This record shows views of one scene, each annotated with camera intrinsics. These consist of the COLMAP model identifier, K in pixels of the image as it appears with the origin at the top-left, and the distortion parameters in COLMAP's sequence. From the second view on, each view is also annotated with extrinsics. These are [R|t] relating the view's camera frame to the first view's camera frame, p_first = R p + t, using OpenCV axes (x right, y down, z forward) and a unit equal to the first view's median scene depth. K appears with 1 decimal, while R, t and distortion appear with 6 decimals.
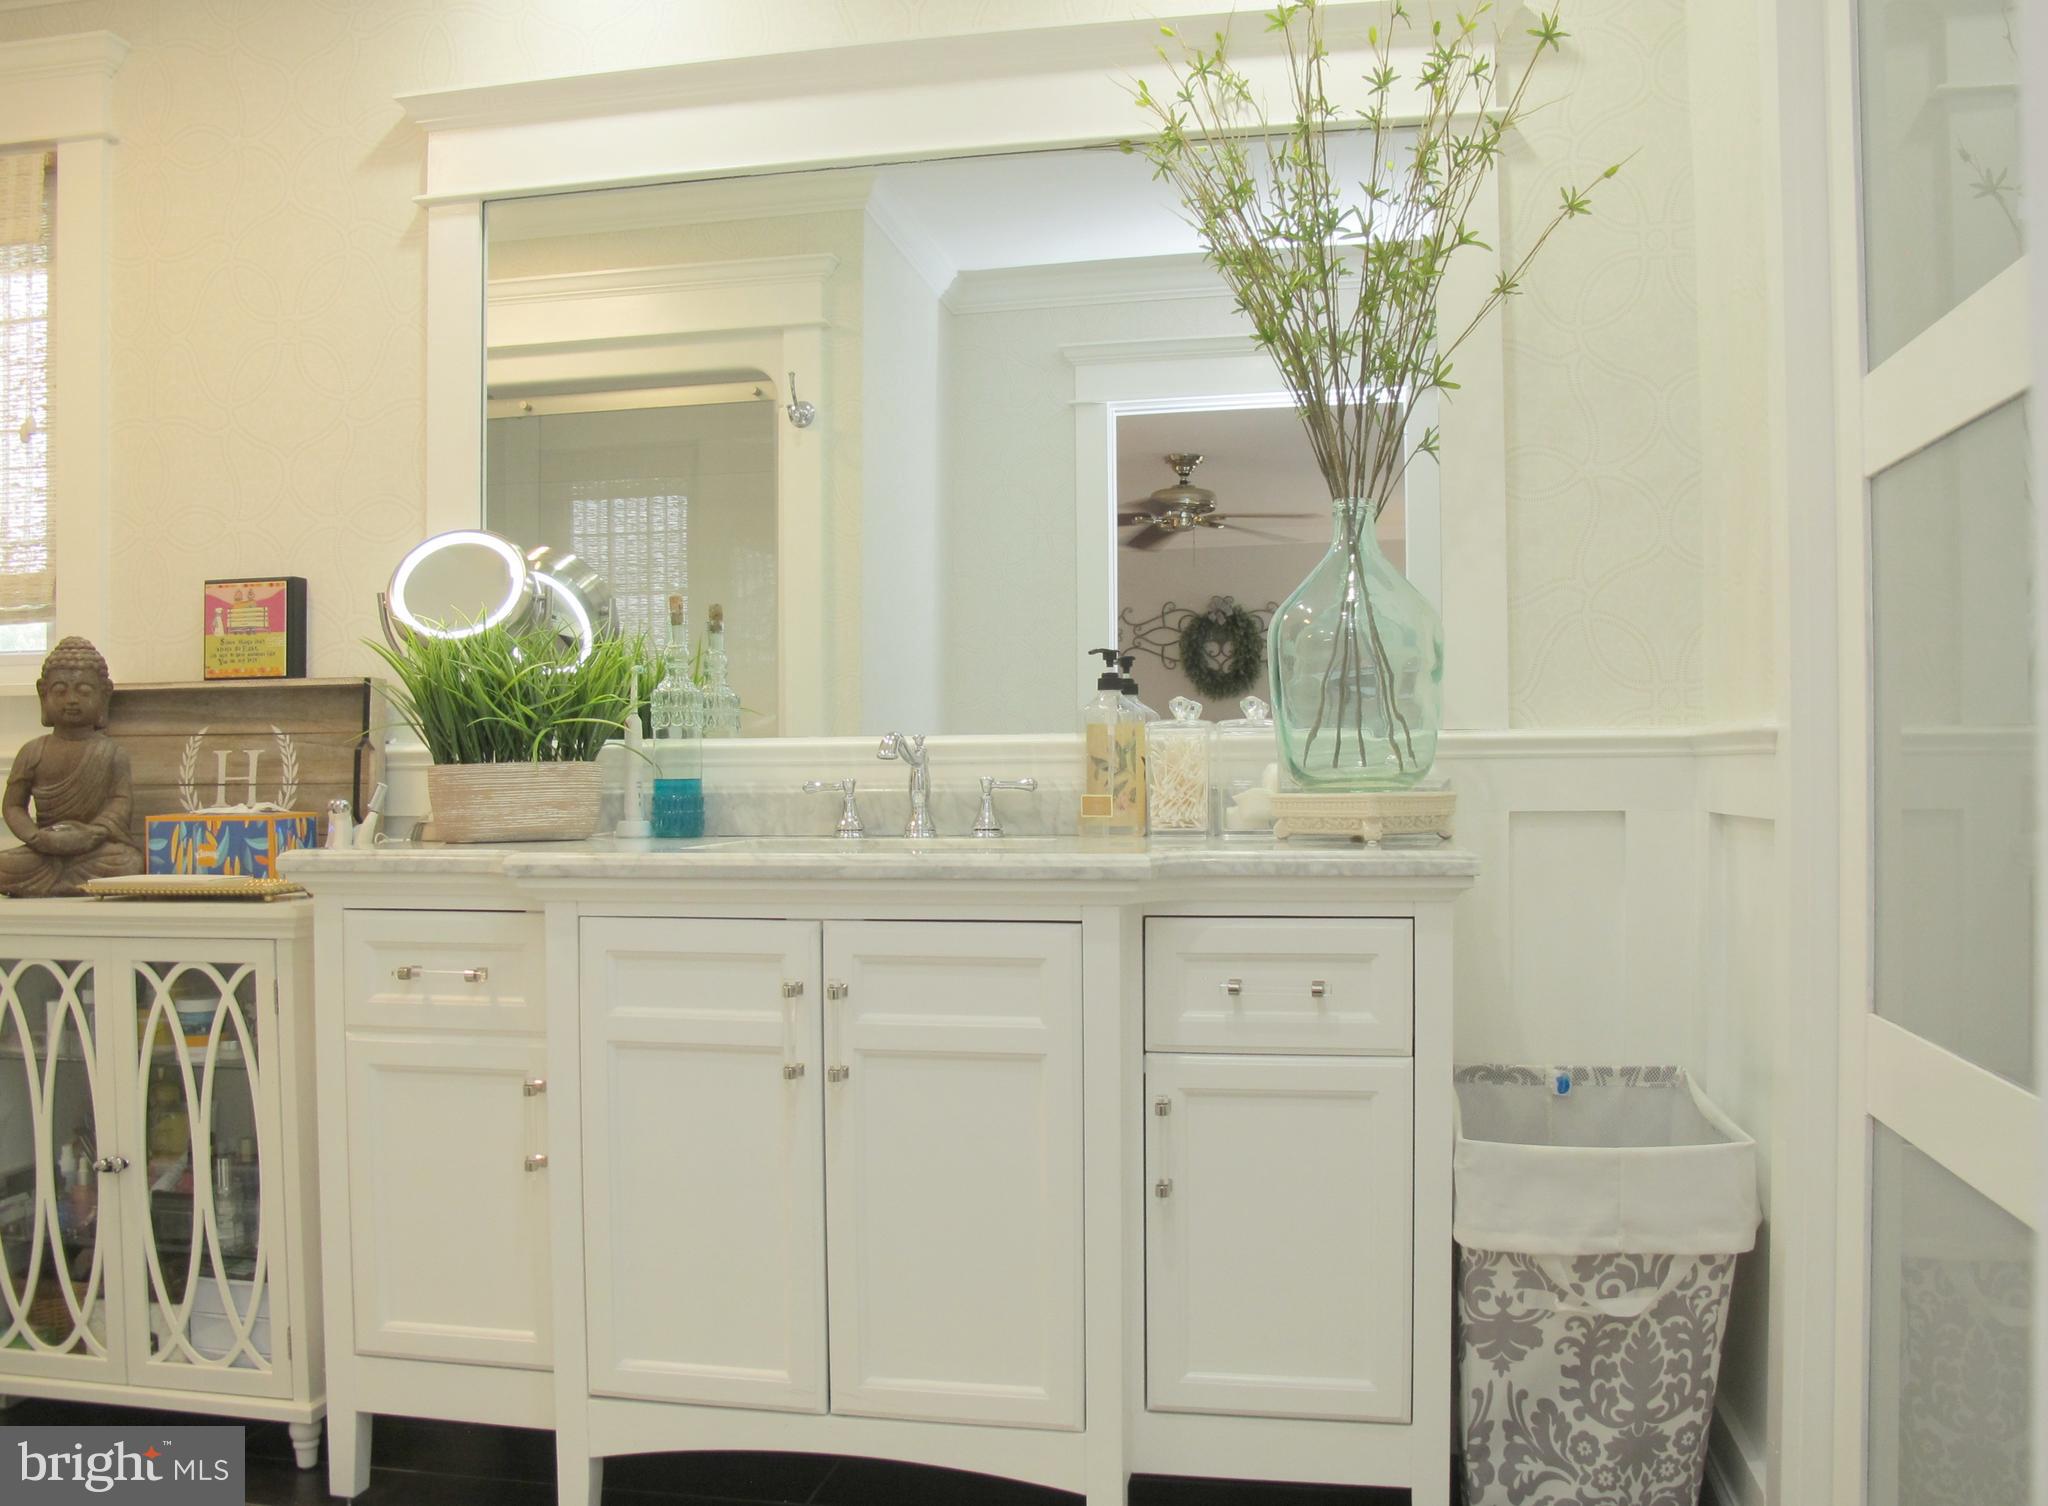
lens RADIAL K [[1733.1, 0, 1031.3], [0, 1733.1, 752.9], [0, 0, 1]] dist [-0.129423, 0.080104]
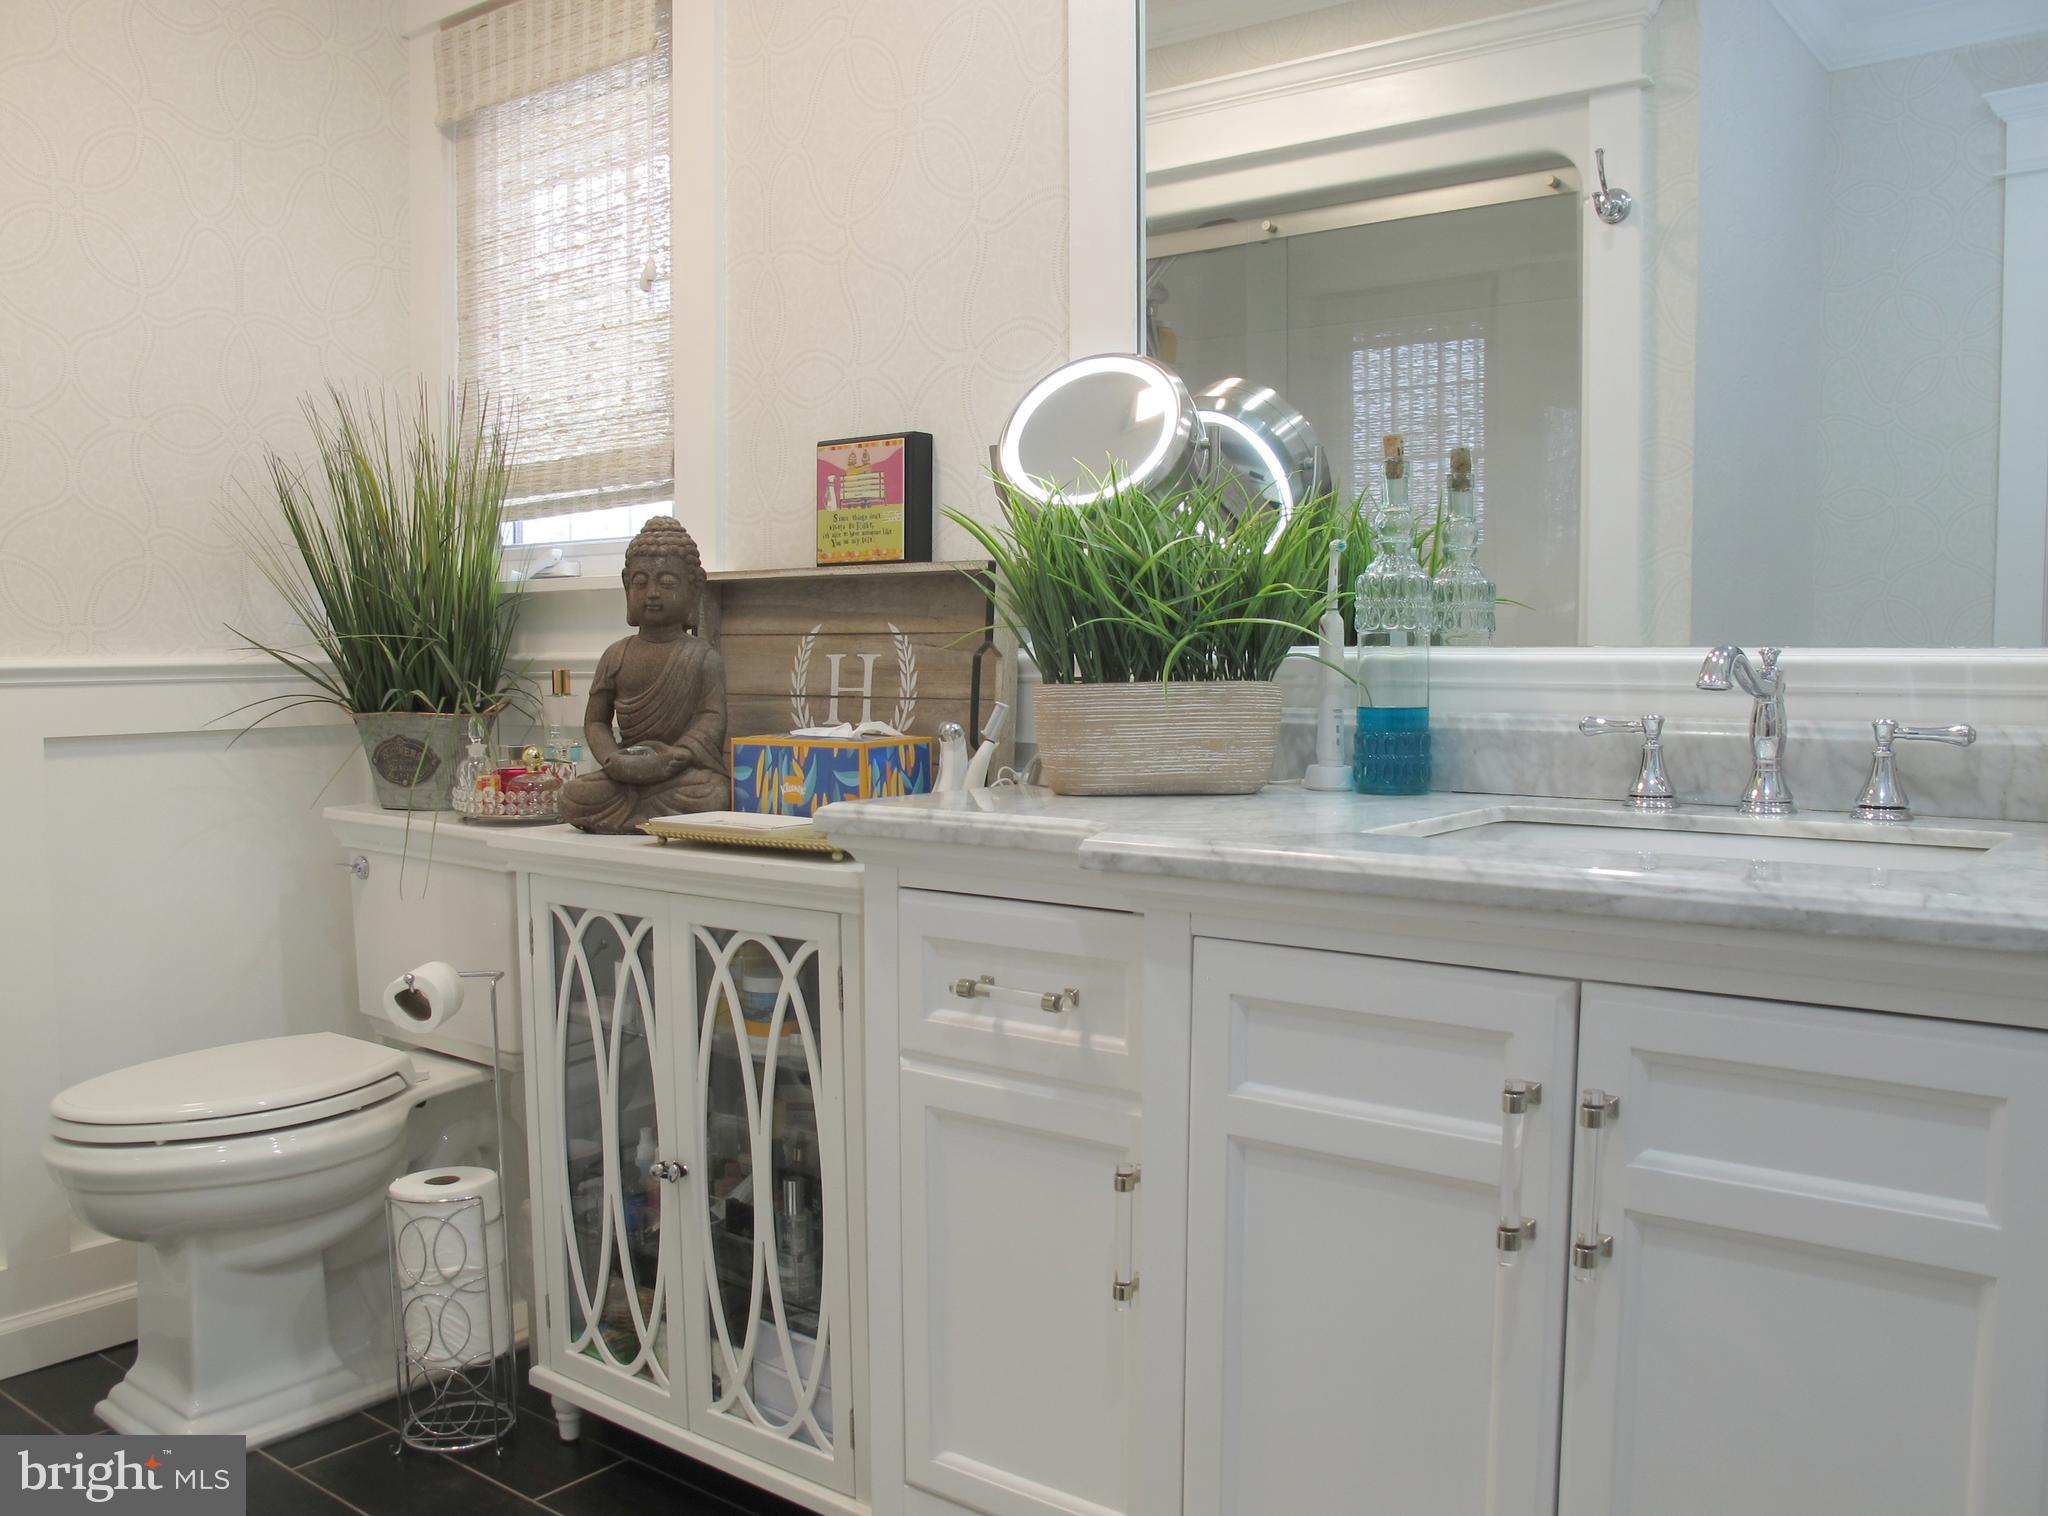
lens RADIAL K [[1733.1, 0, 1015.3], [0, 1733.1, 776.0], [0, 0, 1]] dist [-0.129423, 0.080104]
pose [[0.886156, 0.042700, -0.461415, -0.022640], [-0.003426, 0.996322, 0.085621, -0.015733], [0.463374, -0.074293, 0.883043, 0.334602]]
